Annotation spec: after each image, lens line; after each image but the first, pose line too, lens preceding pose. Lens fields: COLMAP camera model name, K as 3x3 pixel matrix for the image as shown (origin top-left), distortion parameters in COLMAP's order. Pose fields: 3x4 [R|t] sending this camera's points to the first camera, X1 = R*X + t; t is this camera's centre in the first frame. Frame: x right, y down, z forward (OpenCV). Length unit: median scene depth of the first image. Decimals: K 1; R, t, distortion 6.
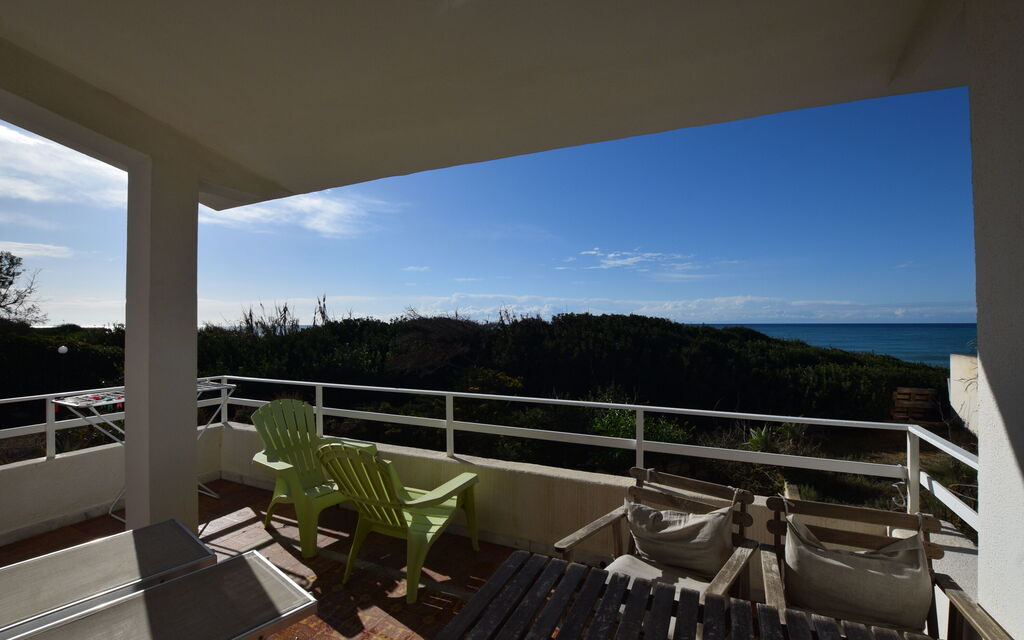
lens RADIAL K [[459.0, 0, 512.0], [0, 459.0, 320.0], [0, 0, 1]] dist [-0.031490, -0.000067]
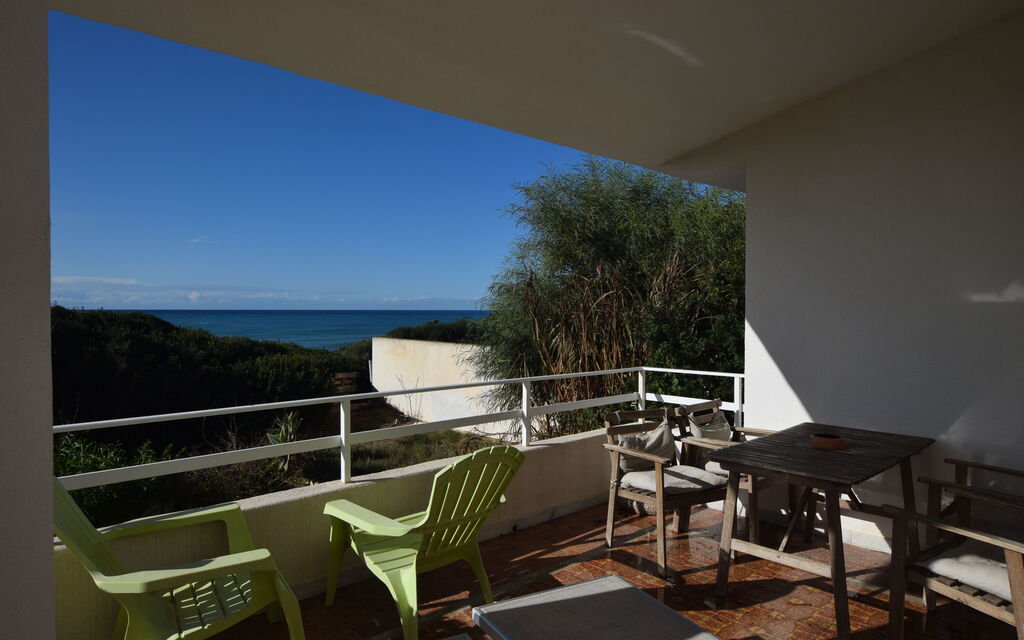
lens RADIAL K [[649.8, 0, 512.0], [0, 649.8, 320.0], [0, 0, 1]] dist [0.000532, 0.000143]
pose [[0.358376, -0.011292, 0.933509, -0.335202], [-0.010516, 0.999815, 0.016131, 0.005481], [-0.933518, -0.015598, 0.358191, 0.125360]]
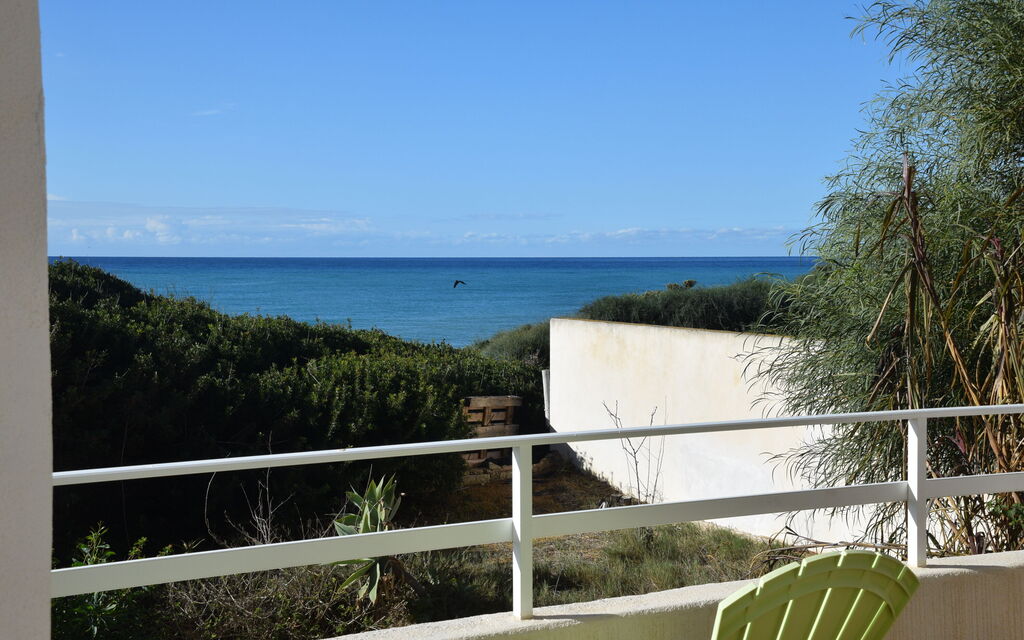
lens RADIAL K [[1507.7, 0, 514.1], [0, 1507.7, 306.7], [0, 0, 1]] dist [0.239815, 0.090875]
pose [[0.561154, -0.025024, 0.827333, -0.365011], [-0.007826, 0.999338, 0.035535, 0.005527], [-0.827674, -0.026415, 0.560587, 0.117050]]
